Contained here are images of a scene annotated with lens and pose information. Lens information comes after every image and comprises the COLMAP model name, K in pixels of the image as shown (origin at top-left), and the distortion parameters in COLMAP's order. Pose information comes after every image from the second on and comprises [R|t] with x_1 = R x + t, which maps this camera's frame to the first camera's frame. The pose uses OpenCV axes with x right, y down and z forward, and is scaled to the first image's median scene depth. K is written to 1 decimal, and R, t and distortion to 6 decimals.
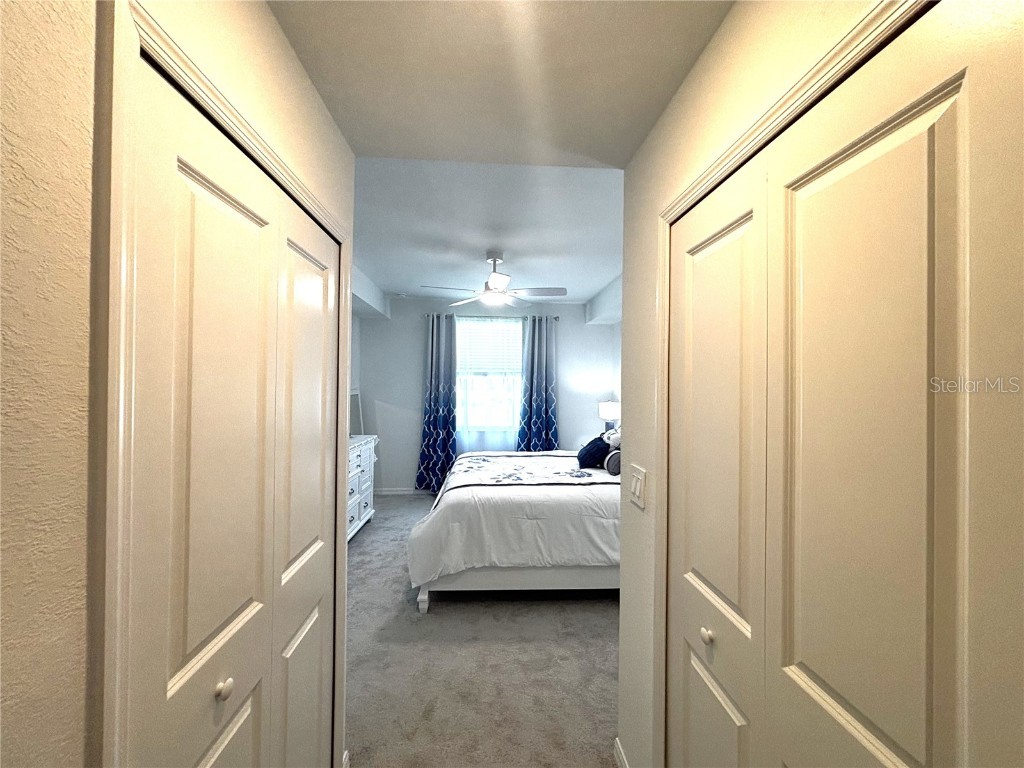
lens RADIAL K [[414.1, 0, 508.6], [0, 414.1, 380.2], [0, 0, 1]] dist [0.000060, -0.000012]
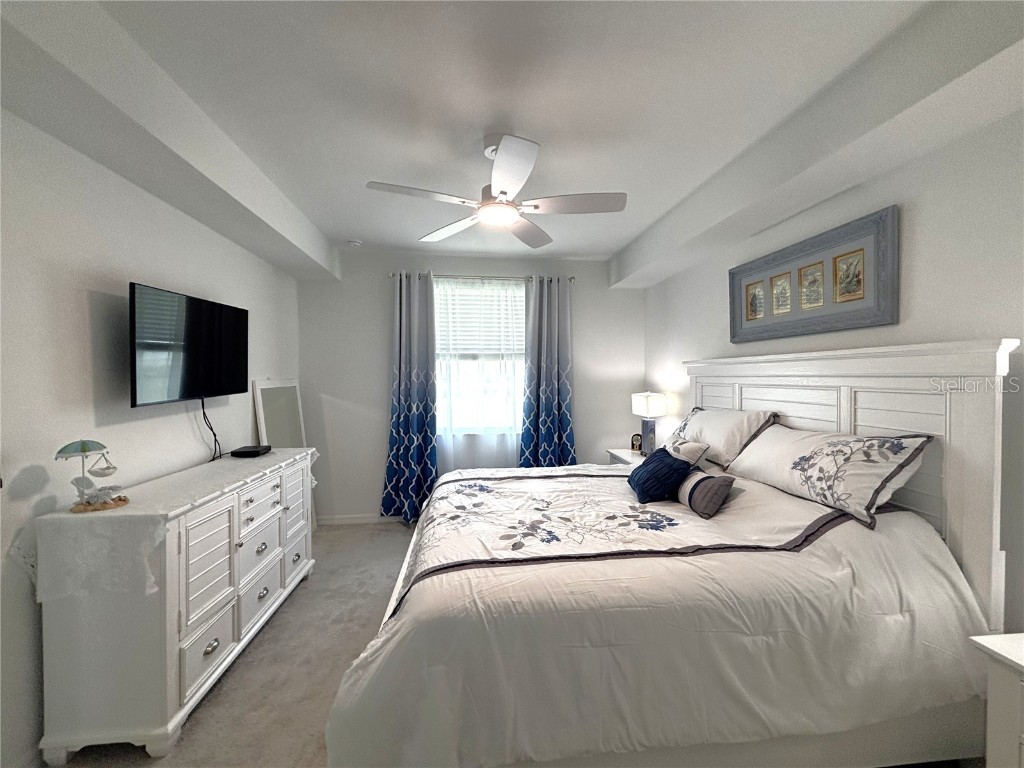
lens RADIAL K [[414.1, 0, 508.6], [0, 414.1, 380.2], [0, 0, 1]] dist [0.000060, -0.000012]
pose [[0.998783, -0.012247, 0.047786, -0.033709], [0.011135, 0.999662, 0.023474, 0.010966], [-0.048057, -0.022914, 0.998582, 0.274046]]
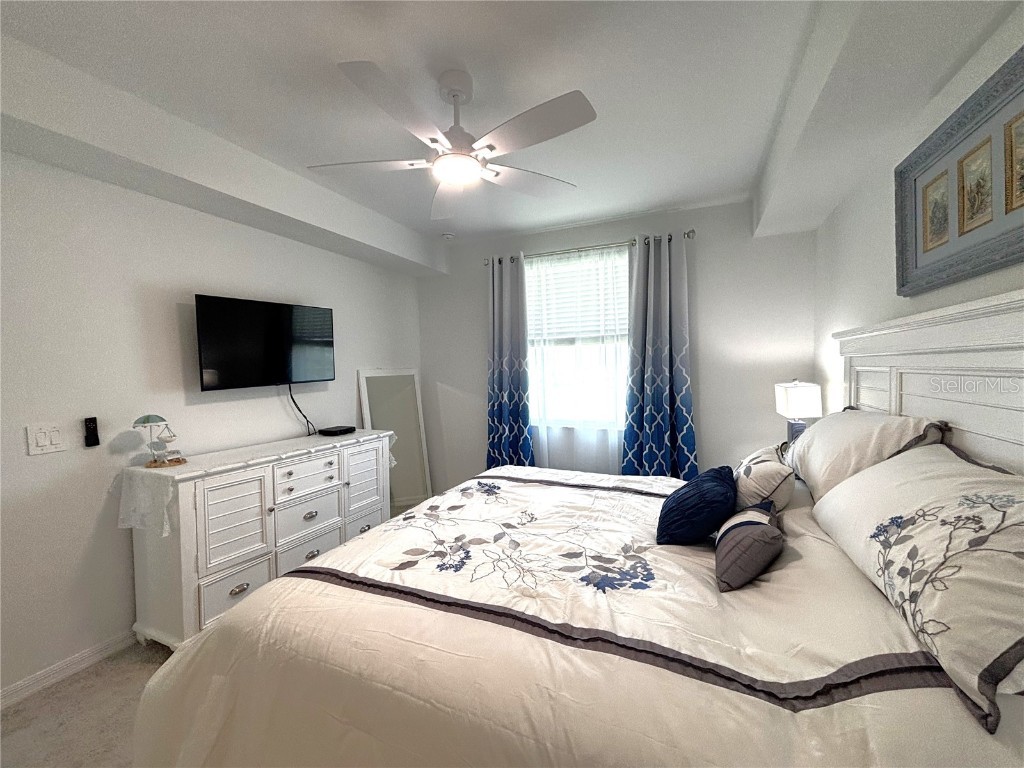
lens RADIAL K [[414.1, 0, 508.6], [0, 414.1, 380.2], [0, 0, 1]] dist [0.000060, -0.000012]
pose [[0.885954, -0.009966, -0.463665, 0.160697], [0.031720, 0.998730, 0.039141, 0.019214], [0.462686, -0.049385, 0.885146, 0.386256]]
